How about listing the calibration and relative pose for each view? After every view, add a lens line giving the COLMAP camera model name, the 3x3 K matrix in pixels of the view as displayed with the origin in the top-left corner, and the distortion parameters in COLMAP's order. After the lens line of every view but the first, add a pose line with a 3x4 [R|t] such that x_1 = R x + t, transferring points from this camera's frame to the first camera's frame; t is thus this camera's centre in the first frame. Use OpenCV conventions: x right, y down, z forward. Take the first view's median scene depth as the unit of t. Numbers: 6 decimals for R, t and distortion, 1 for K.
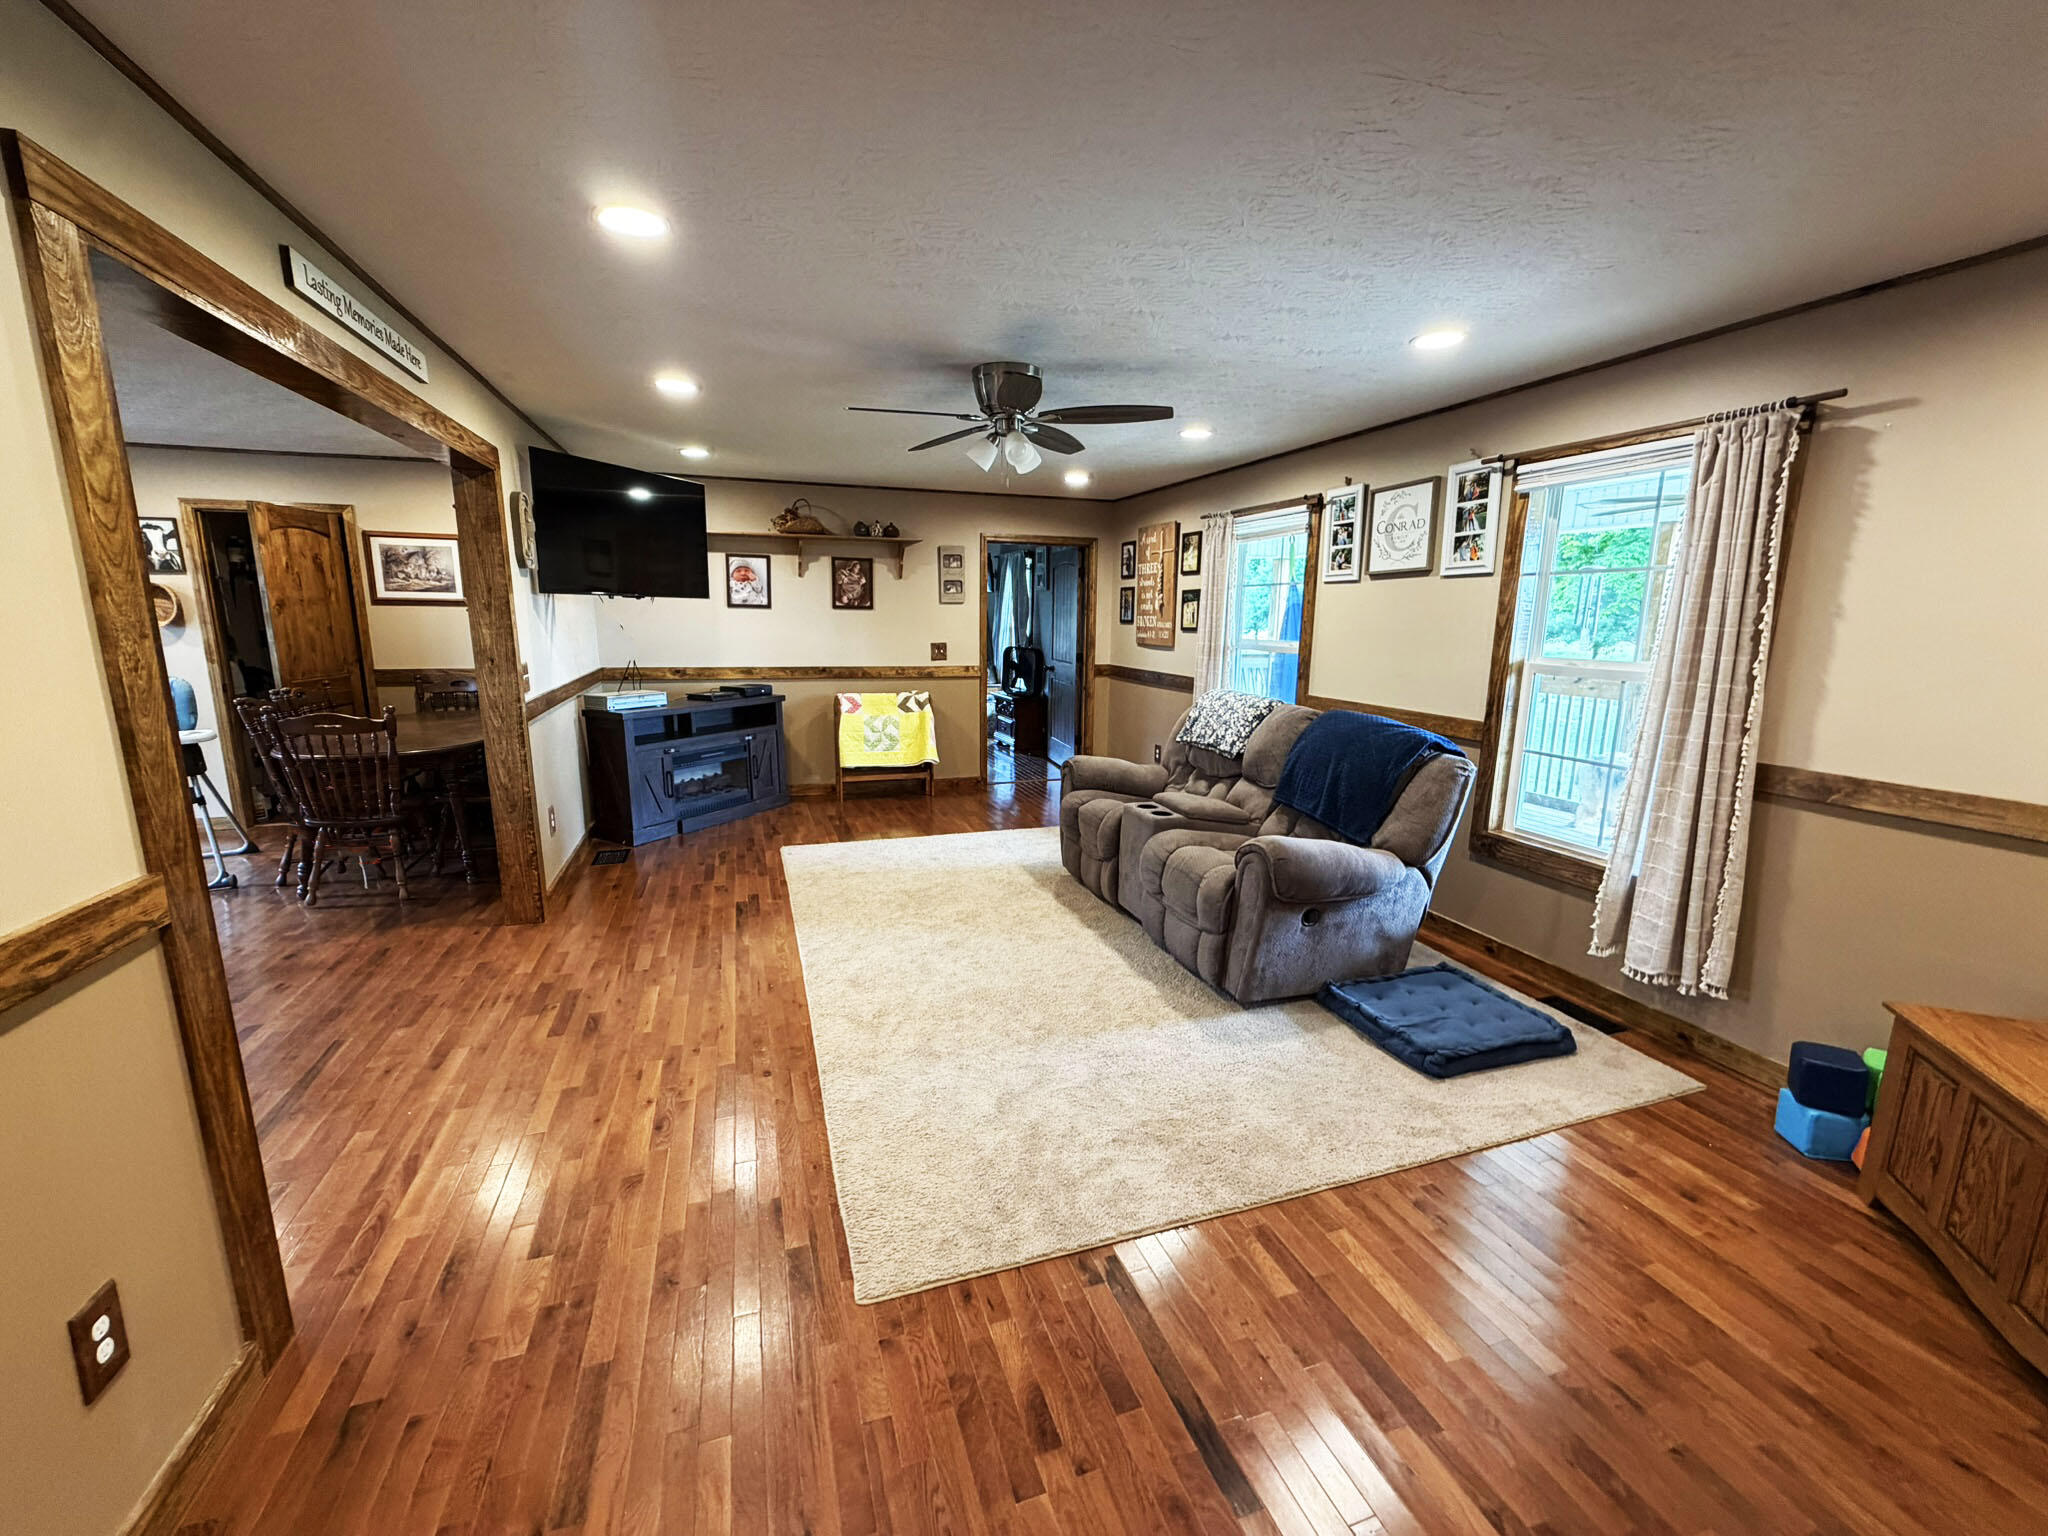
lens RADIAL K [[819.1, 0, 1016.1], [0, 819.1, 766.7], [0, 0, 1]] dist [0.001189, -0.000008]
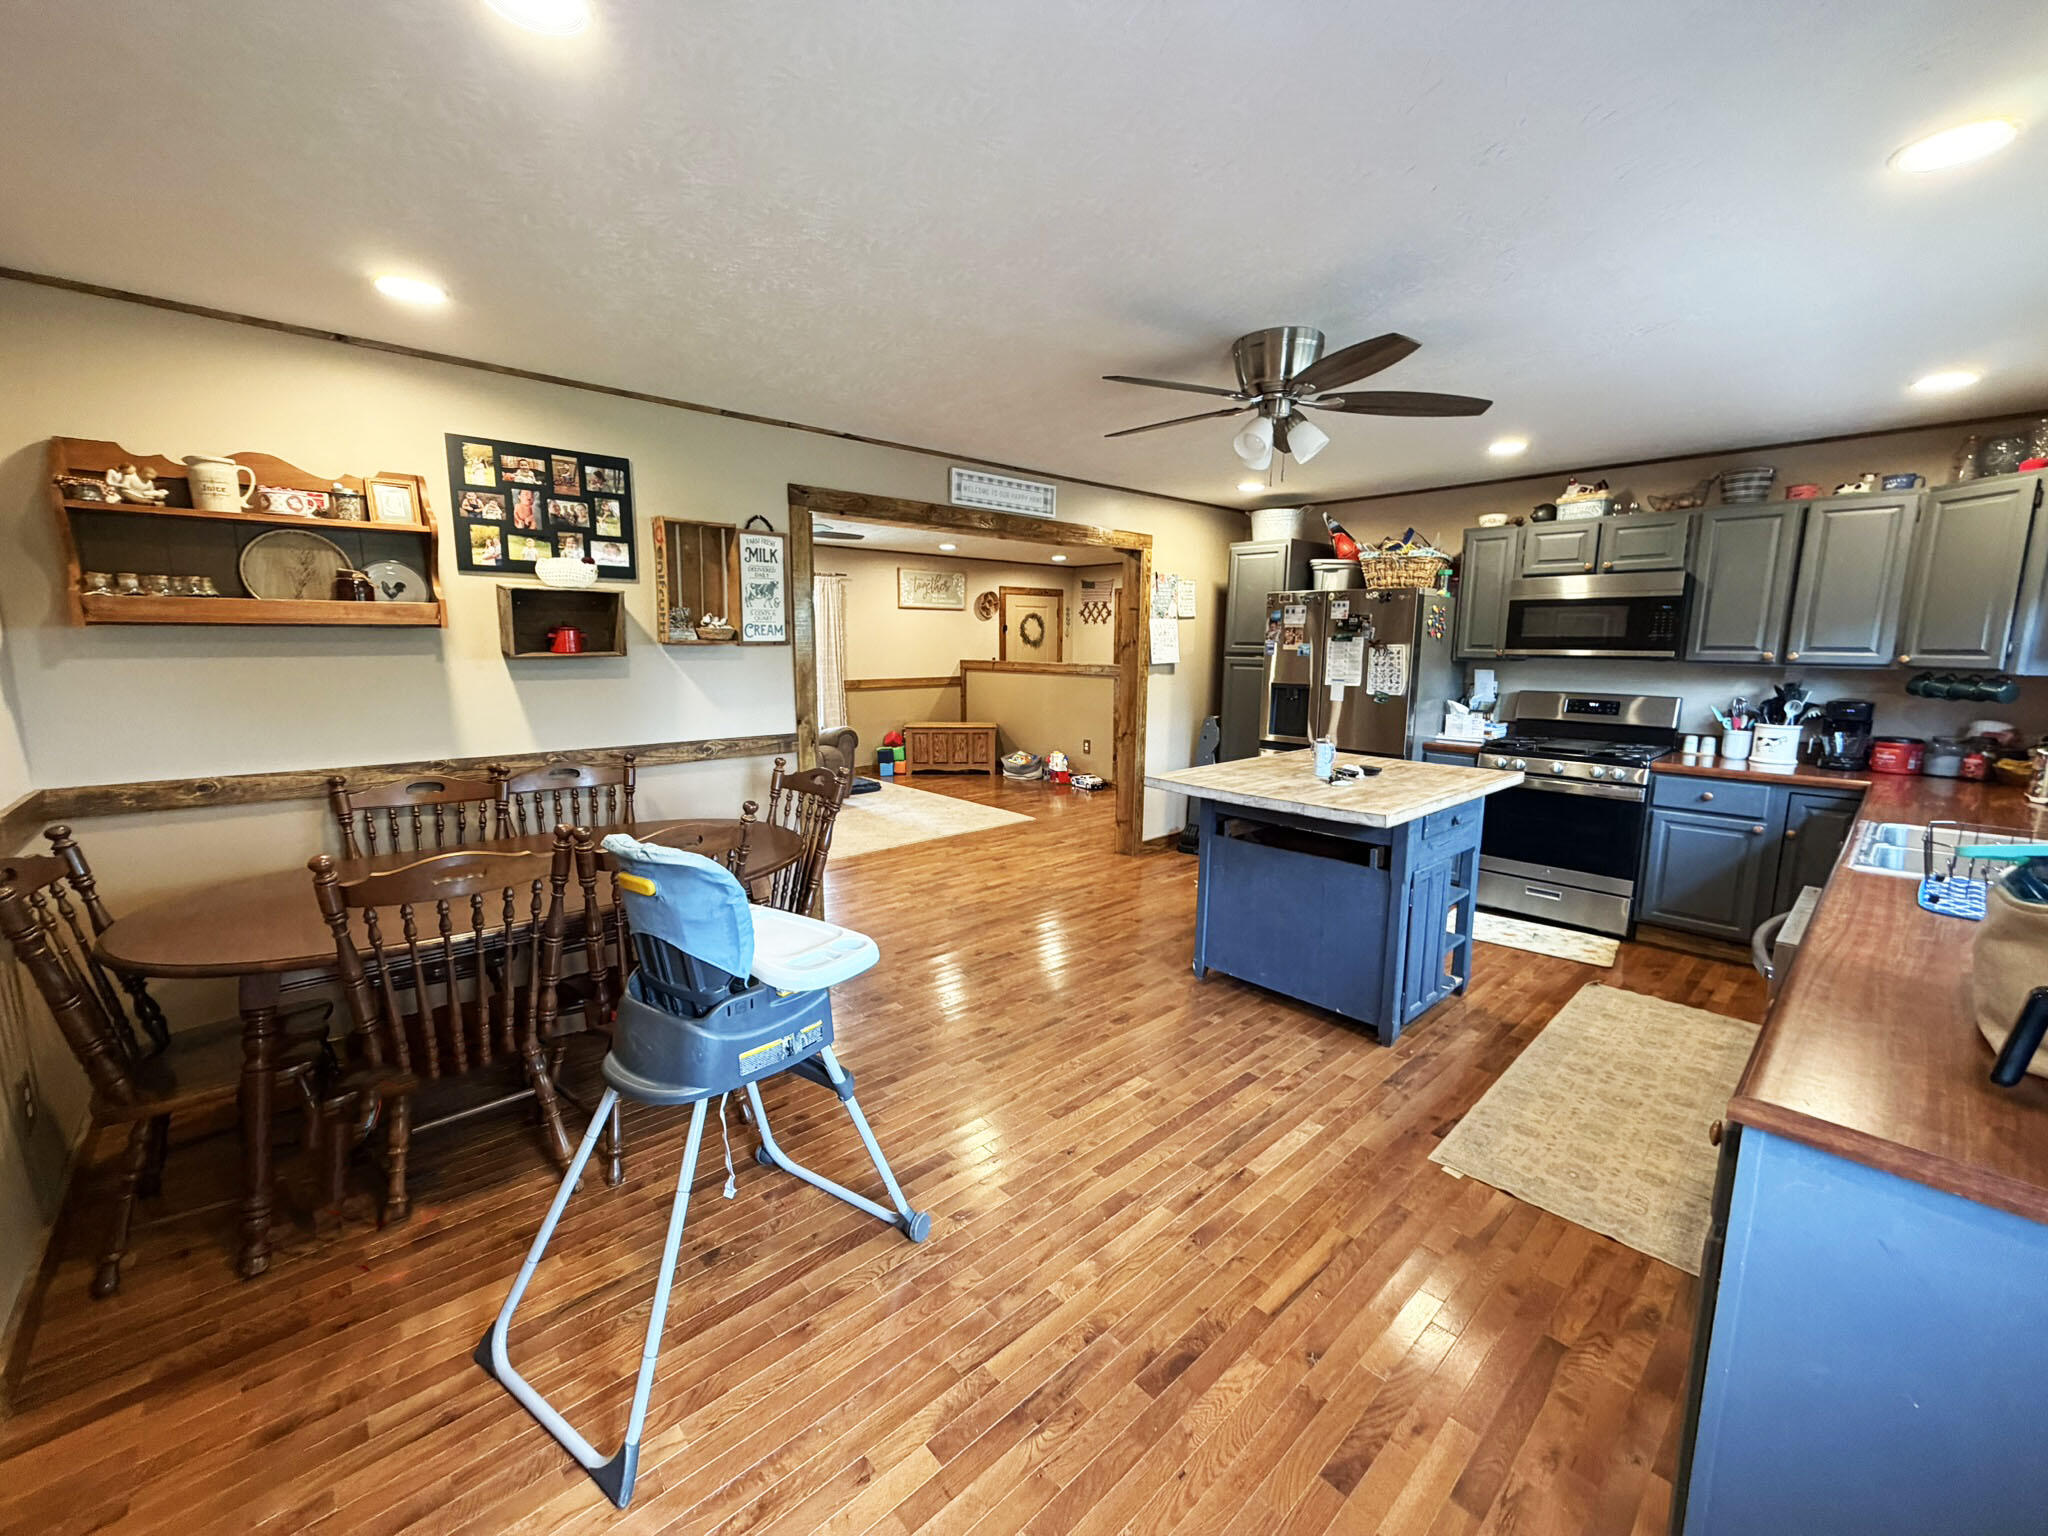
lens RADIAL K [[819.1, 0, 1016.1], [0, 819.1, 766.7], [0, 0, 1]] dist [0.001189, -0.000008]
pose [[-0.399477, -0.154466, 0.903636, -1.237777], [0.162374, 0.958196, 0.235574, -0.170071], [-0.902249, 0.240834, -0.357696, 0.829596]]
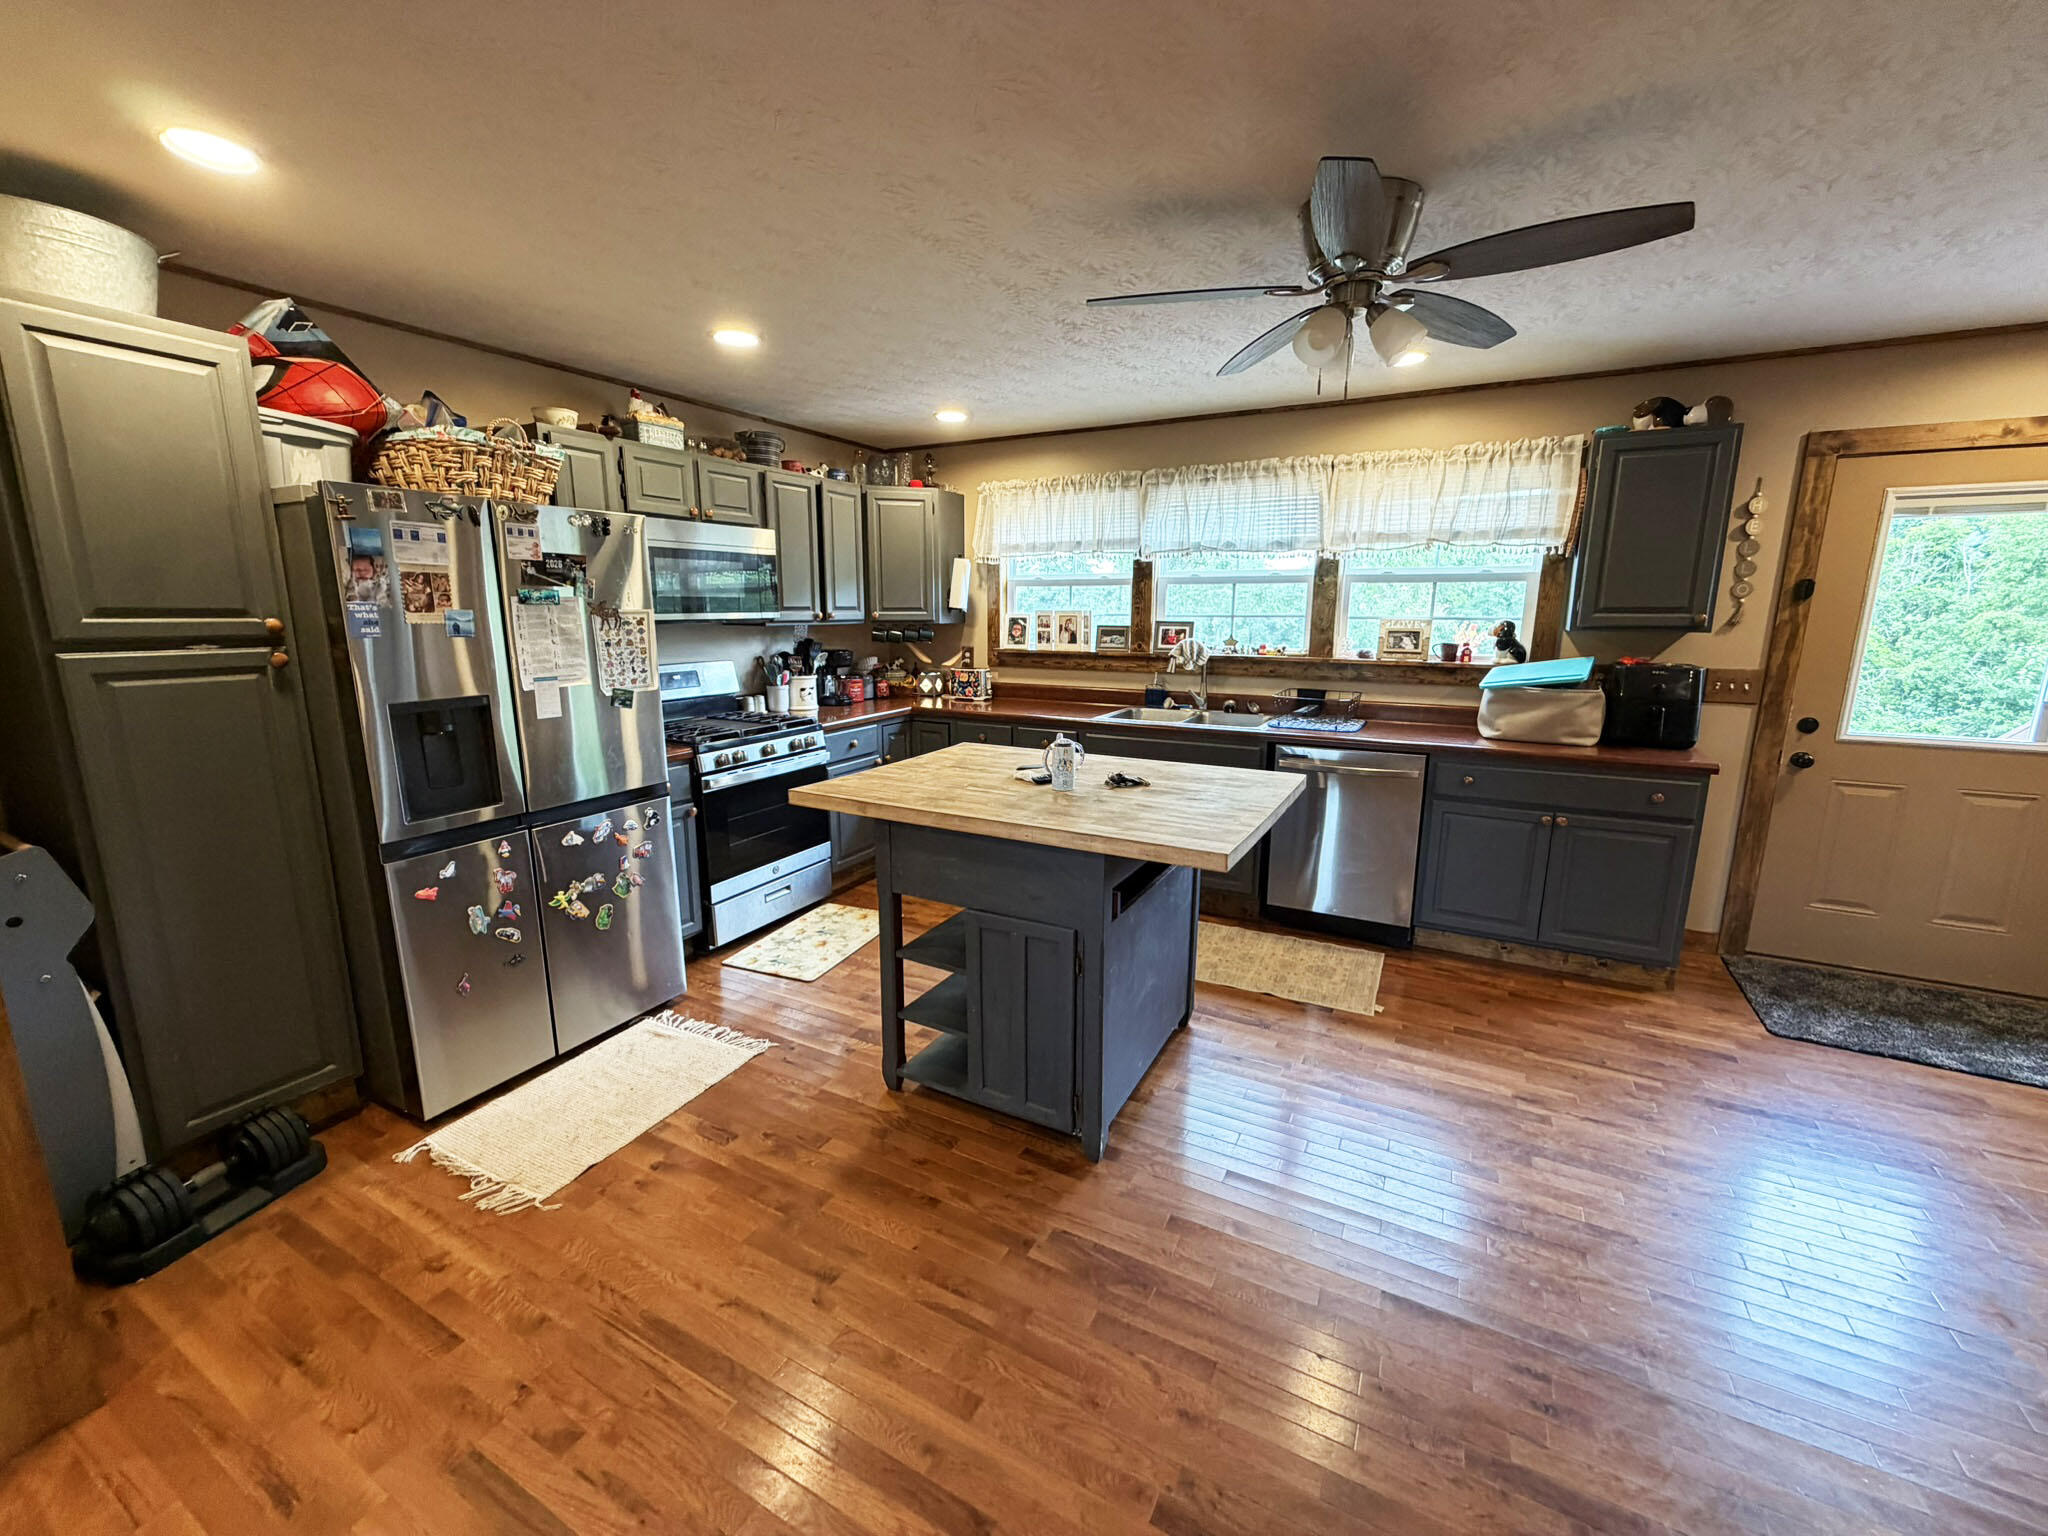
lens RADIAL K [[819.1, 0, 1016.1], [0, 819.1, 766.7], [0, 0, 1]] dist [0.001189, -0.000008]
pose [[-0.733514, 0.120833, -0.668847, -0.392283], [-0.137135, 0.937520, 0.319765, -0.130610], [0.665696, 0.326275, -0.671114, 0.671969]]
